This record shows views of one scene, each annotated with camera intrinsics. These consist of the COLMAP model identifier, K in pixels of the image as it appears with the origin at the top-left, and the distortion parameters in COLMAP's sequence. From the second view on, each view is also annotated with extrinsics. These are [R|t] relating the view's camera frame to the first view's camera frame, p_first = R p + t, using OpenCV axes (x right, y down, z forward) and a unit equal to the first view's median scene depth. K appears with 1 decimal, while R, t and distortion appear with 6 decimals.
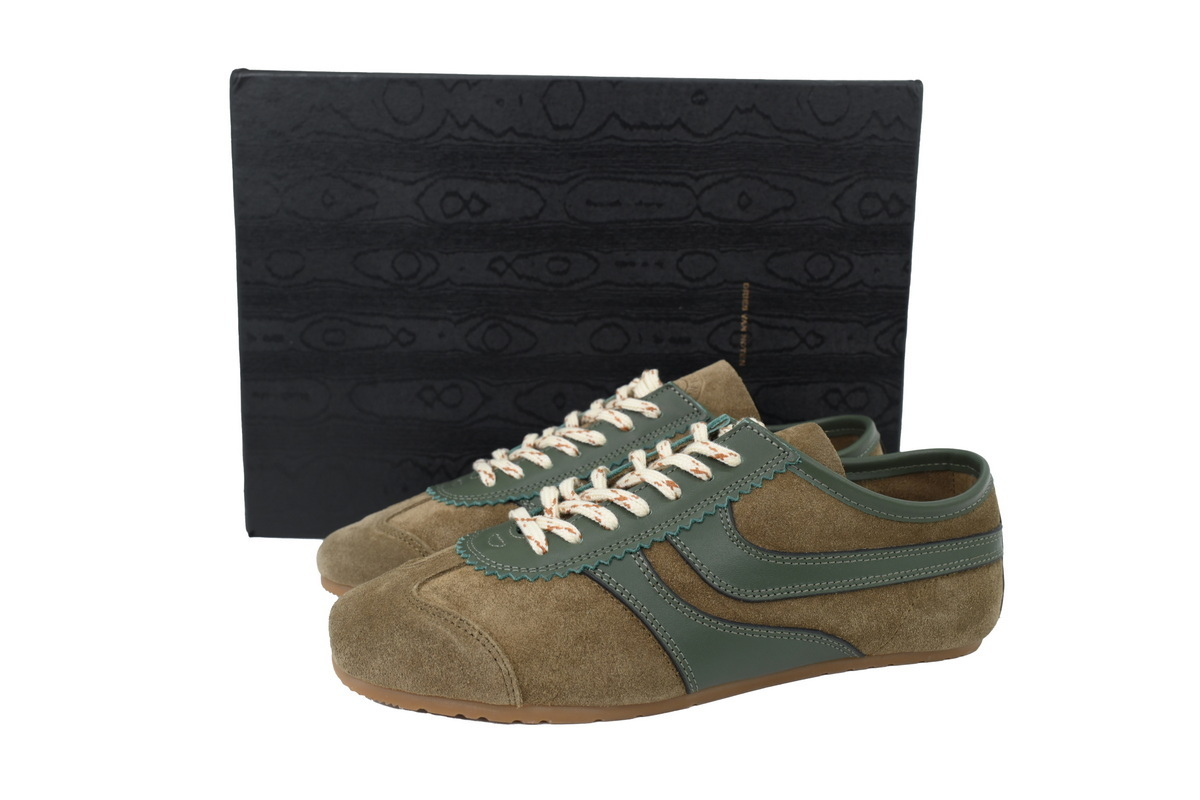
lens RADIAL K [[1029.5, 0, 600.0], [0, 1029.5, 400.0], [0, 0, 1]] dist [0.057227, -0.001808]
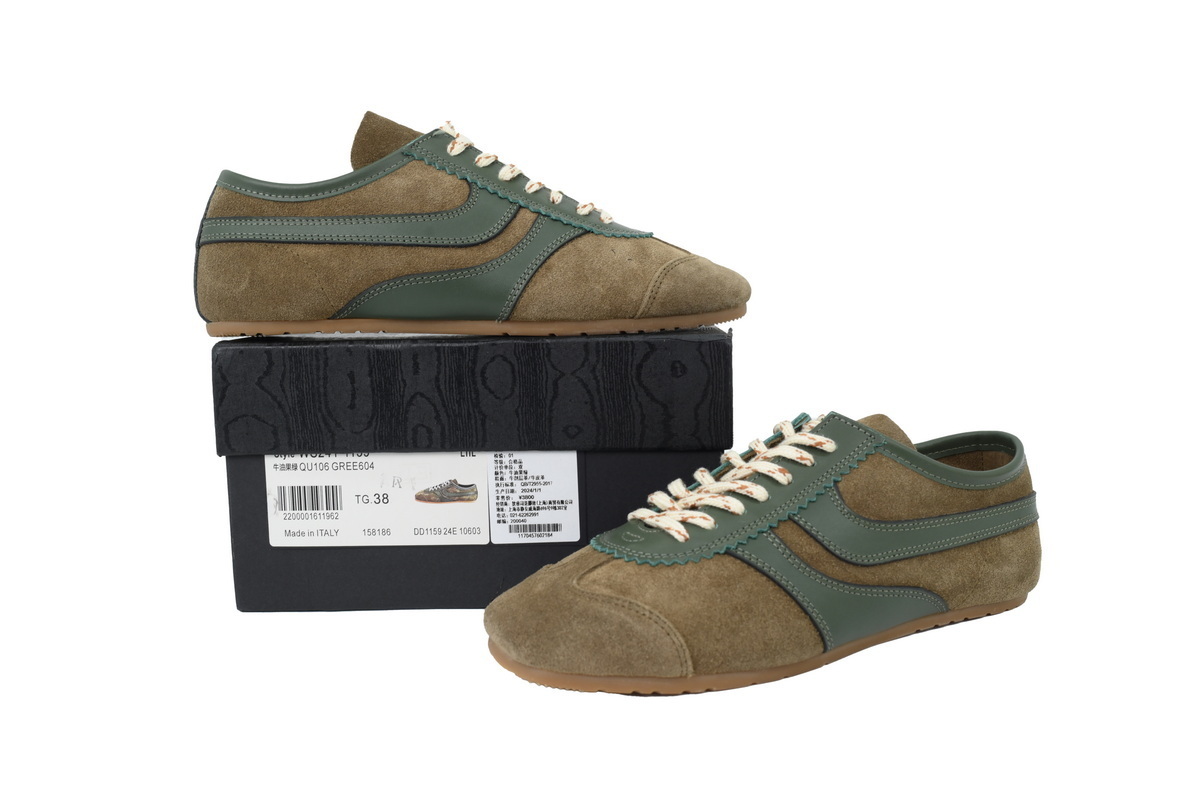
lens RADIAL K [[1029.5, 0, 600.0], [0, 1029.5, 400.0], [0, 0, 1]] dist [0.057227, -0.001808]
pose [[0.983456, -0.071660, 0.166372, -0.318644], [0.085228, 0.993467, -0.075889, 0.074484], [-0.159847, 0.088813, 0.983138, -0.092680]]
